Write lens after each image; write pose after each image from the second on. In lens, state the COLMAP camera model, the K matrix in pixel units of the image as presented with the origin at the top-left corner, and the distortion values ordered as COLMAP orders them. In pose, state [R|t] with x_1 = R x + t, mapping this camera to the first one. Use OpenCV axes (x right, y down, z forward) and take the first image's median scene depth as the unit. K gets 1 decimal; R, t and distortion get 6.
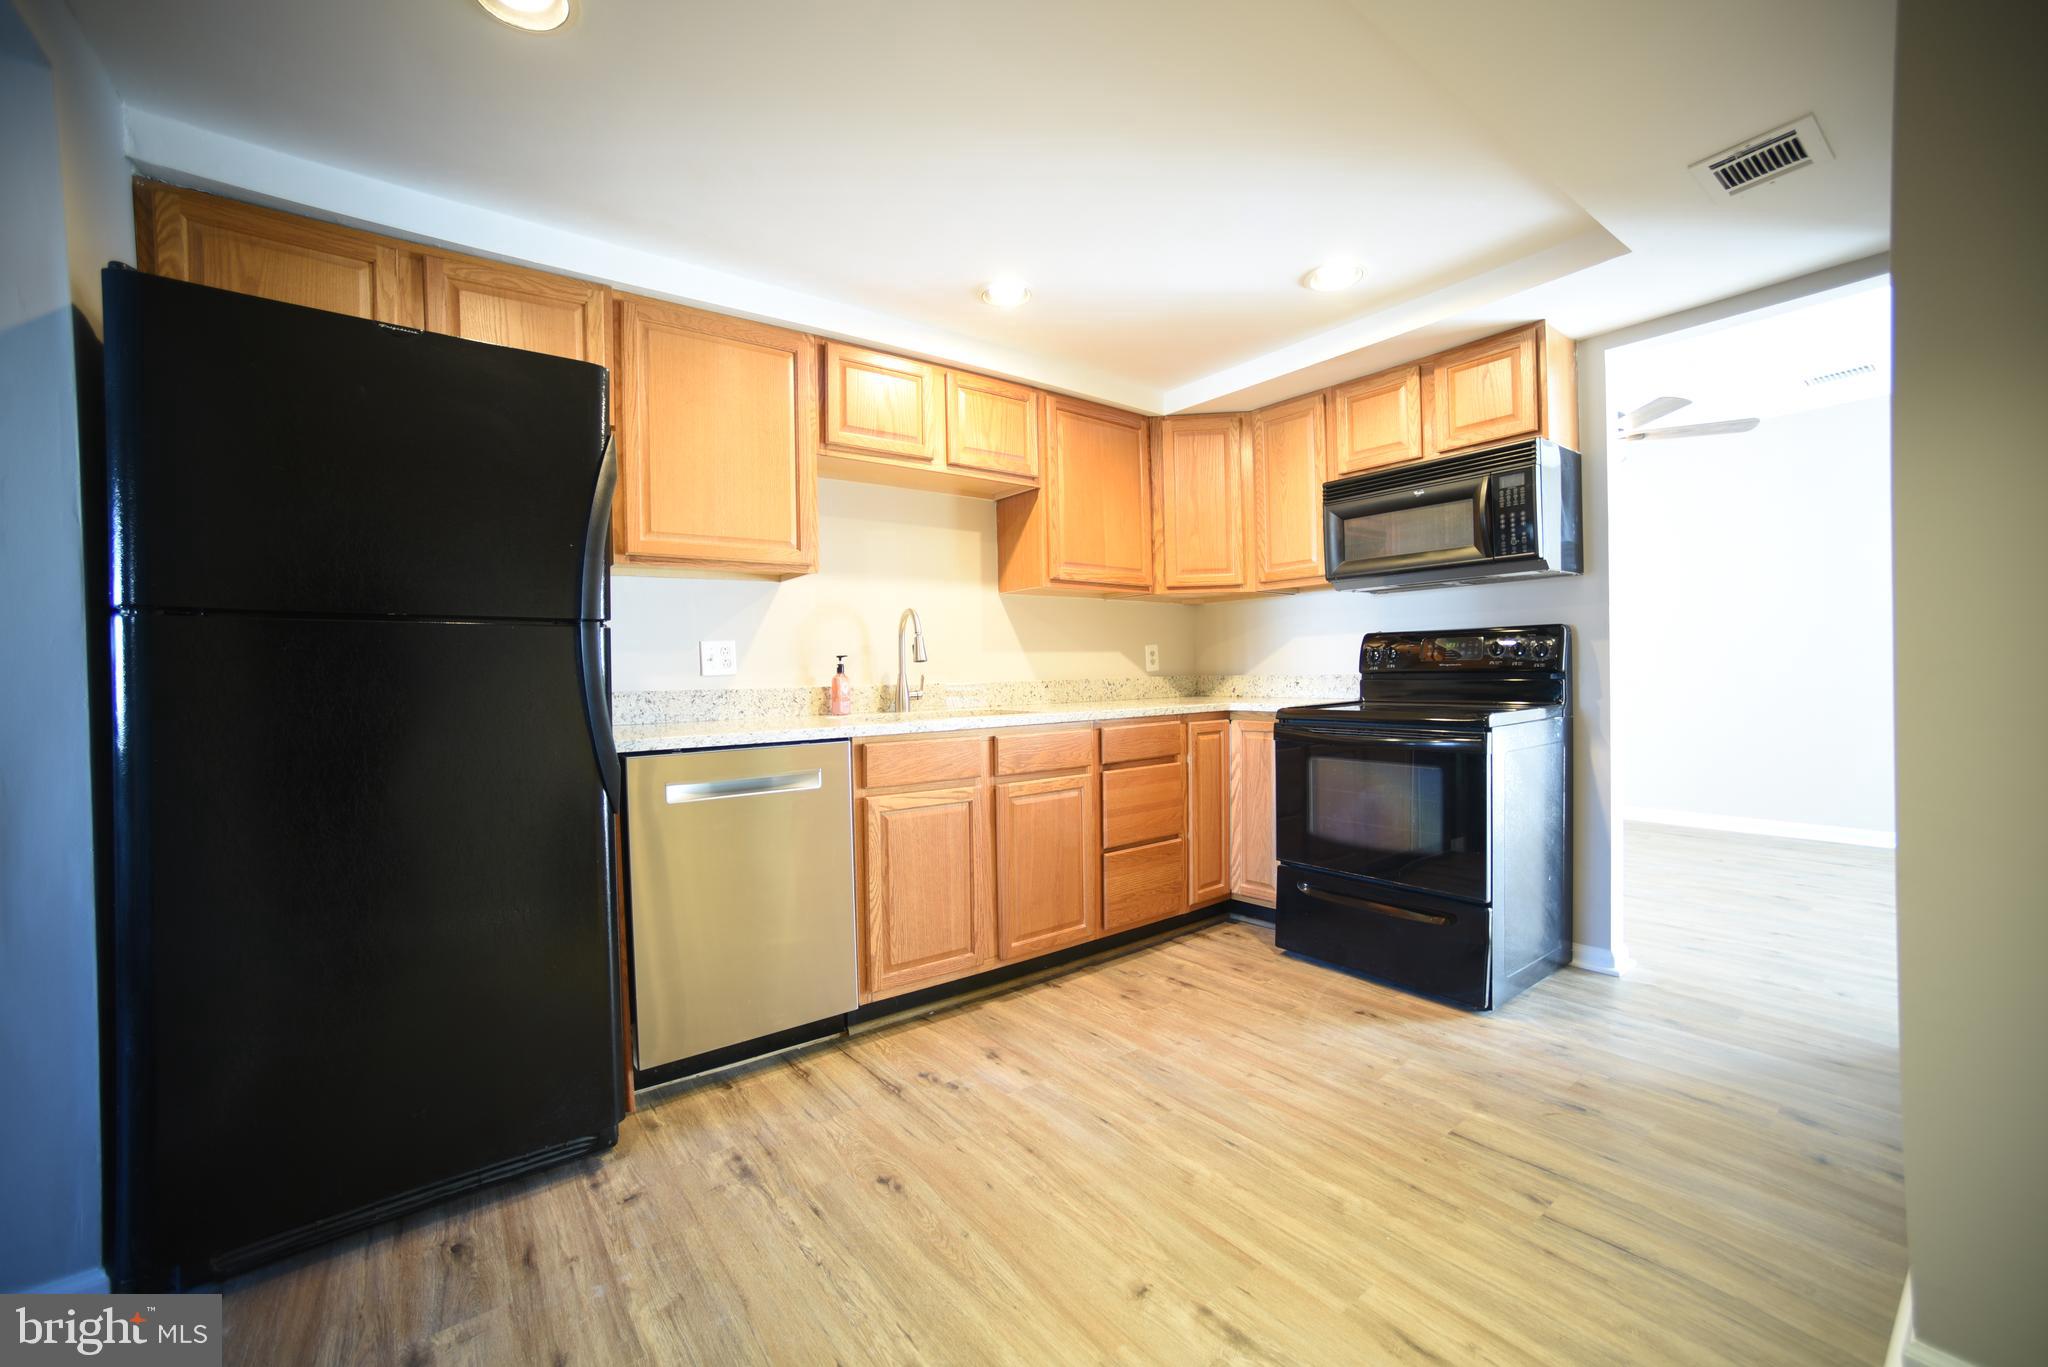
lens RADIAL K [[819.2, 0, 1017.6], [0, 819.2, 684.6], [0, 0, 1]] dist [-0.068707, 0.031102]
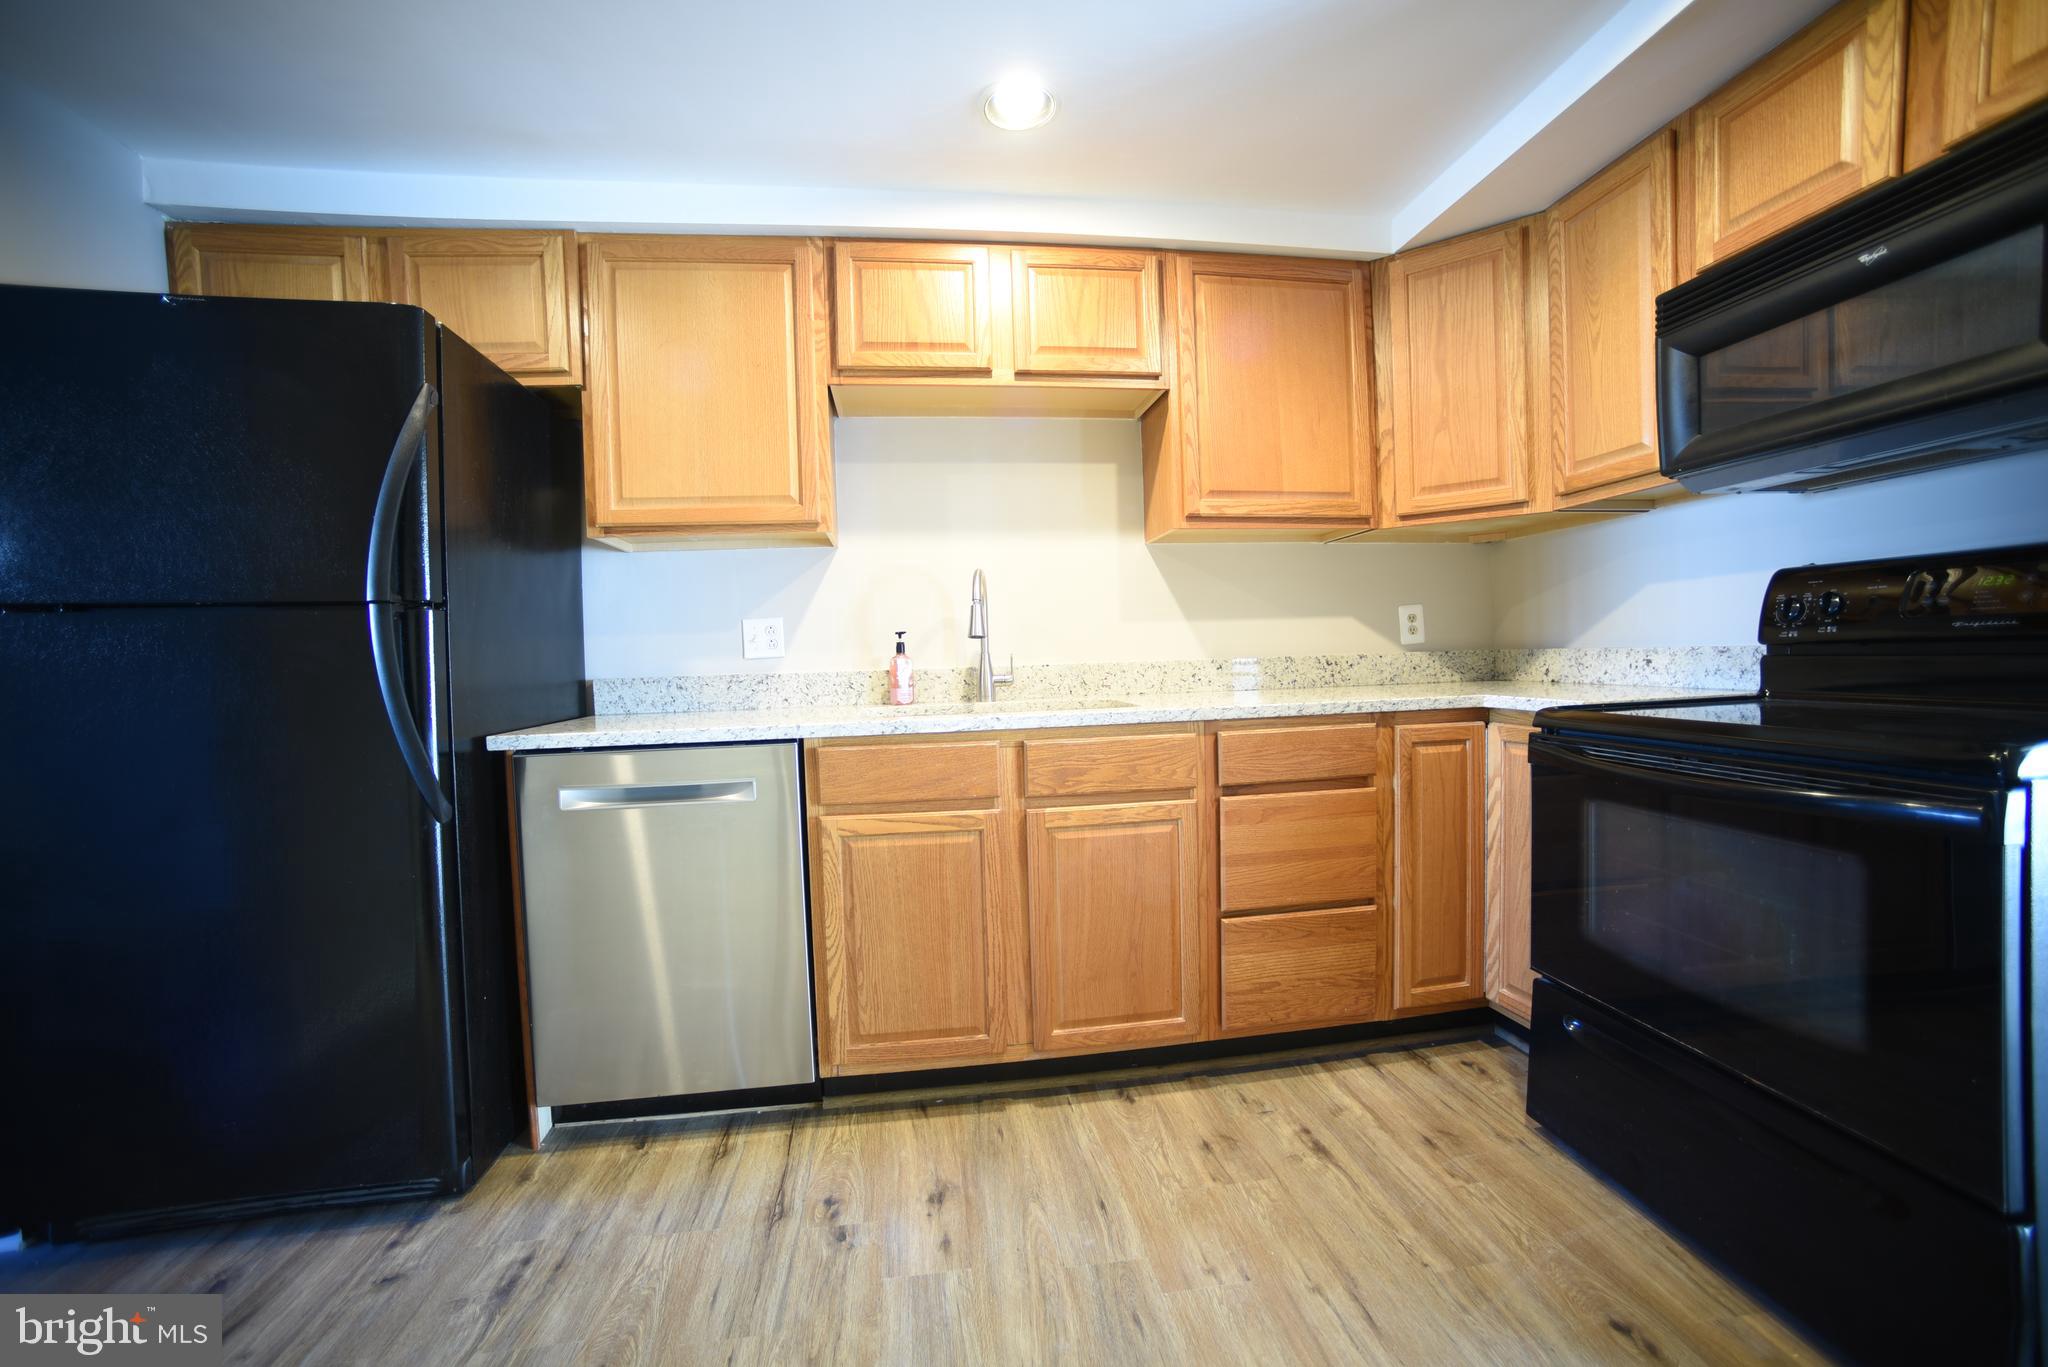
lens RADIAL K [[819.2, 0, 1017.6], [0, 819.2, 684.6], [0, 0, 1]] dist [-0.068707, 0.031102]
pose [[0.872878, 0.009531, -0.487845, 0.287761], [0.006410, 0.999499, 0.030996, -0.007469], [0.487896, -0.030183, 0.872380, 0.345540]]
